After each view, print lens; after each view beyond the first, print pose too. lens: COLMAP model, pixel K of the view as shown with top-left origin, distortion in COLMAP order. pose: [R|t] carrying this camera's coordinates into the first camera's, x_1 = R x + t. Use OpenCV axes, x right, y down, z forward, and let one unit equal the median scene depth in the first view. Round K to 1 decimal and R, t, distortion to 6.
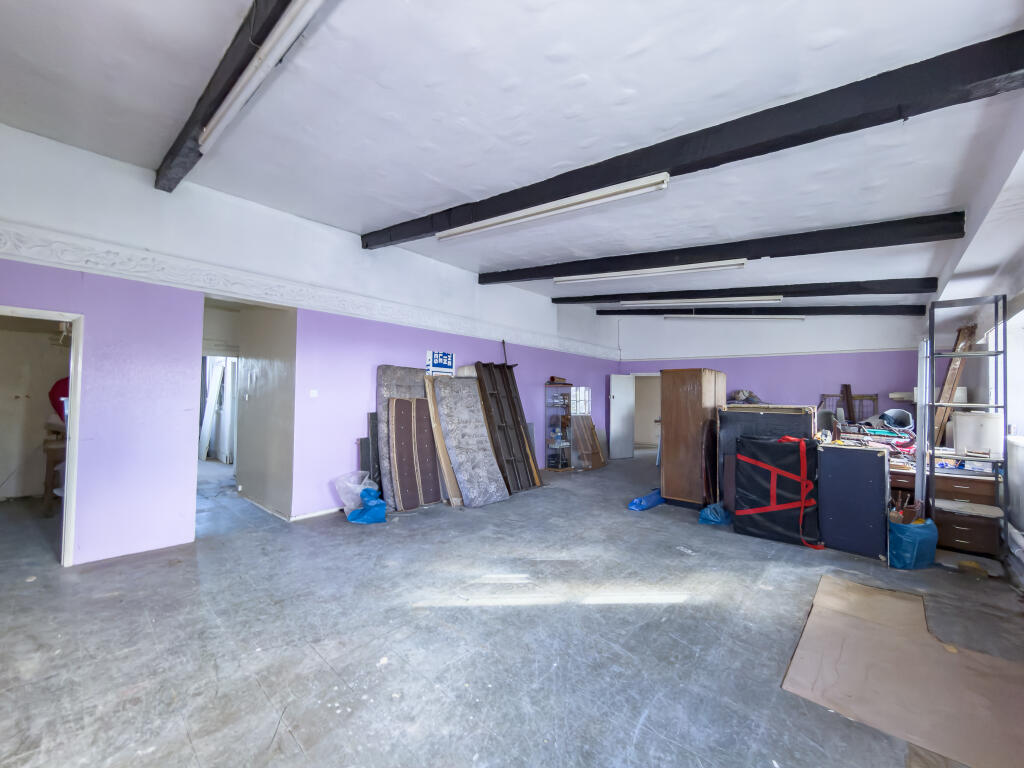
lens RADIAL K [[414.8, 0, 508.7], [0, 414.8, 384.7], [0, 0, 1]] dist [-0.001350, 0.000183]
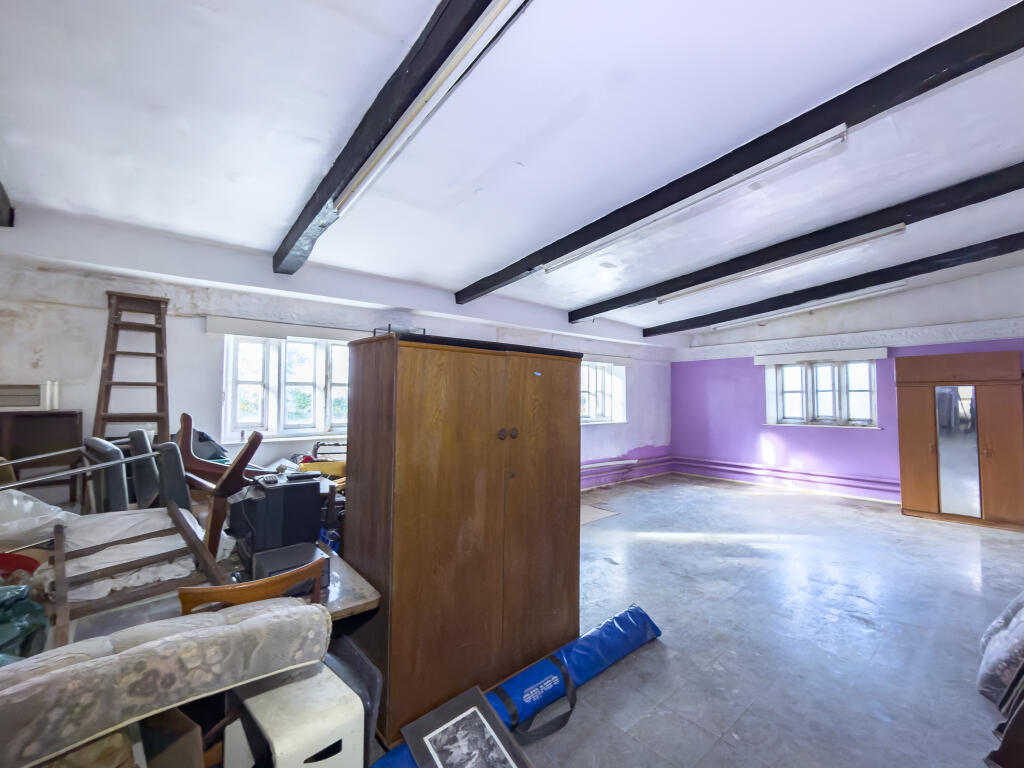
lens RADIAL K [[414.8, 0, 508.7], [0, 414.8, 384.7], [0, 0, 1]] dist [-0.001350, 0.000183]
pose [[-0.990087, -0.014021, 0.139753, 0.641179], [-0.022949, 0.997783, -0.062476, 0.038463], [-0.138567, -0.065064, -0.988214, 2.445377]]
